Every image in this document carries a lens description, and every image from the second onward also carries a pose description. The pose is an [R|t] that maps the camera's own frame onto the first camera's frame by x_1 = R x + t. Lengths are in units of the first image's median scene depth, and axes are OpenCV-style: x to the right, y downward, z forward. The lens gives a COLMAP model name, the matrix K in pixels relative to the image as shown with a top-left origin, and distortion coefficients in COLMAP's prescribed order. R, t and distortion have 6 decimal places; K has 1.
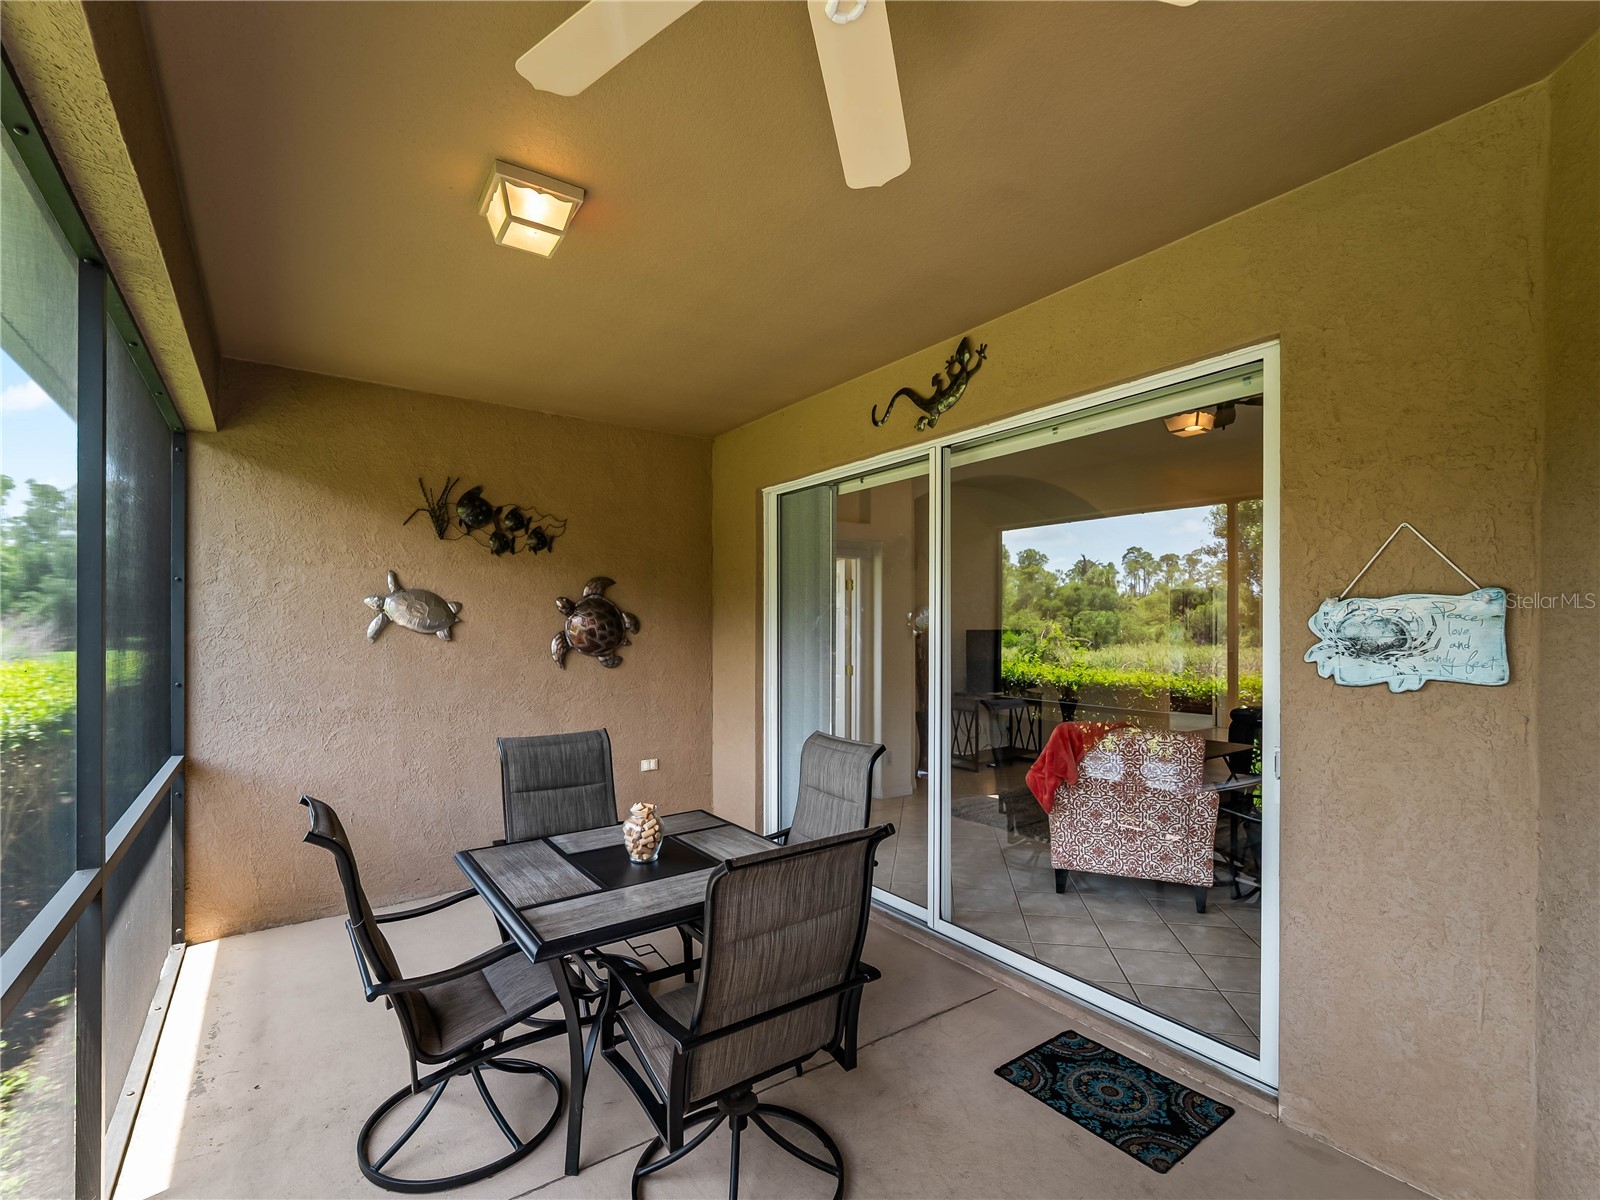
lens RADIAL K [[722.9, 0, 802.6], [0, 722.9, 628.9], [0, 0, 1]] dist [-0.000305, -0.000450]
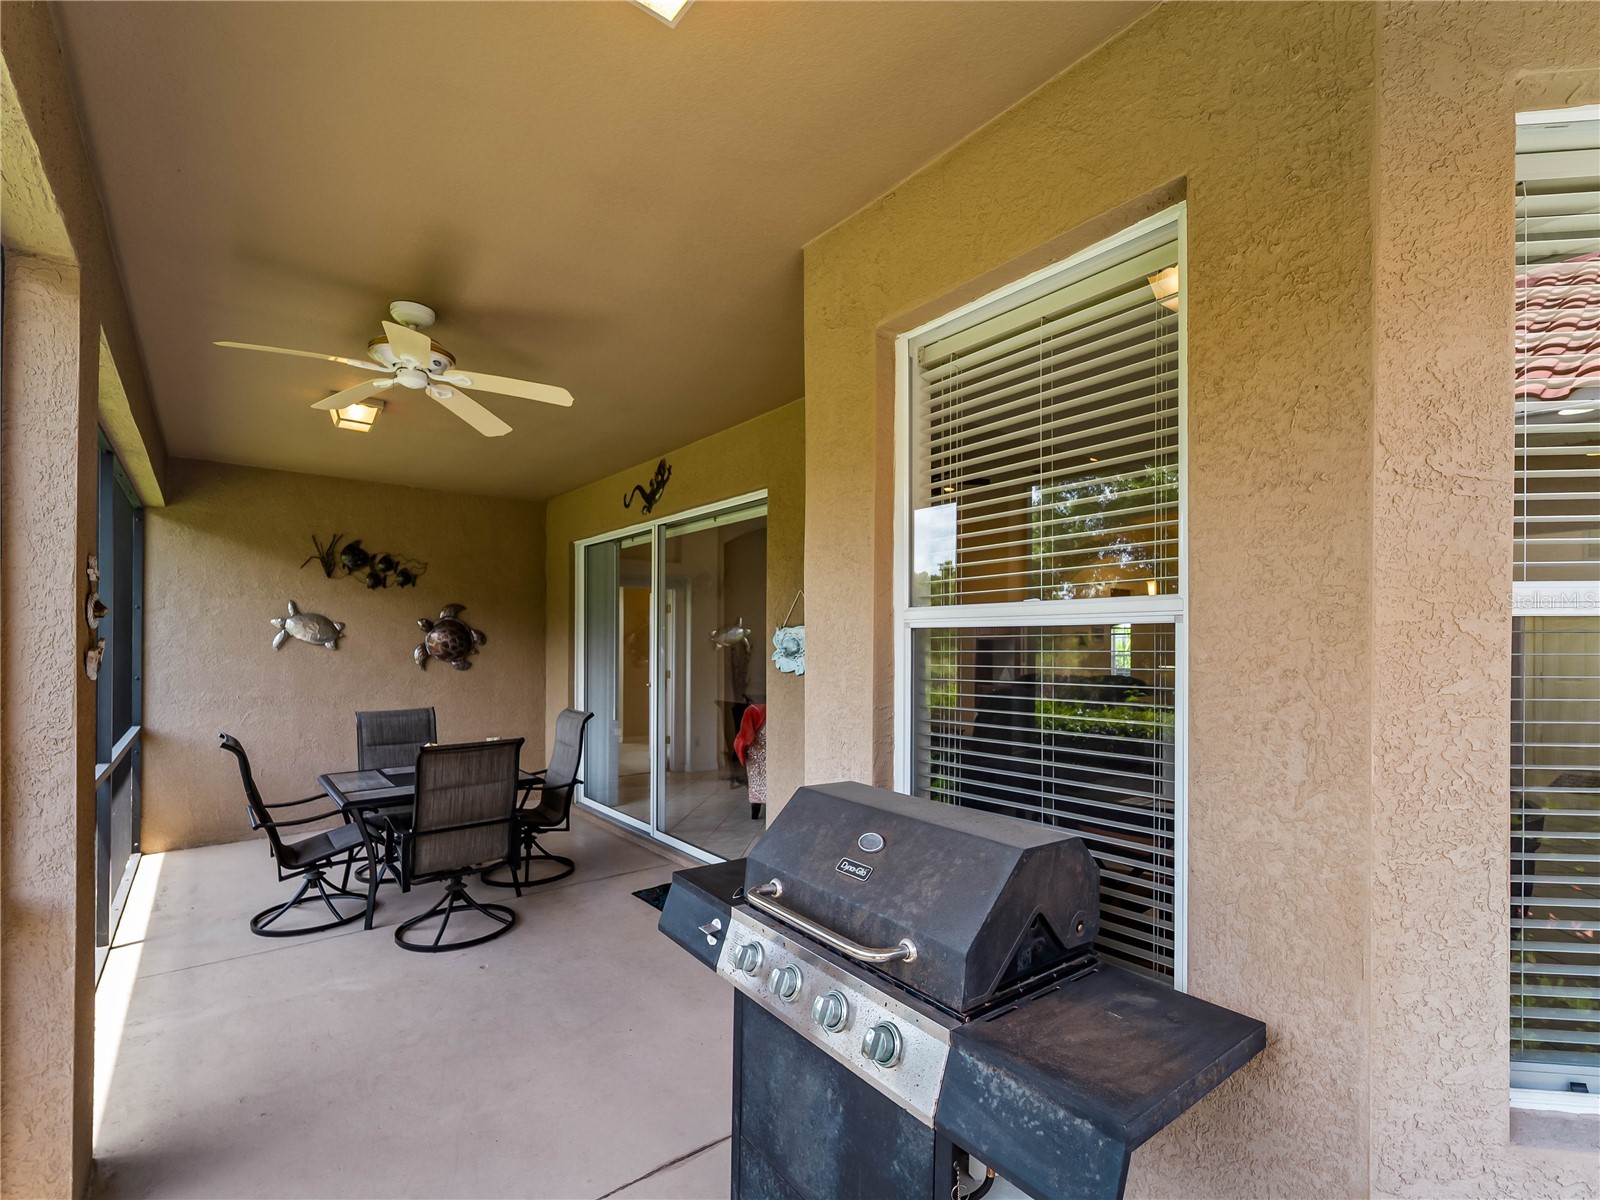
lens RADIAL K [[714.8, 0, 800.8], [0, 714.8, 642.5], [0, 0, 1]] dist [-0.000779, -0.000613]
pose [[0.997997, 0.004210, 0.063118, 0.388410], [-0.004157, 0.999991, -0.000973, -0.000094], [-0.063121, 0.000709, 0.998006, -0.528863]]
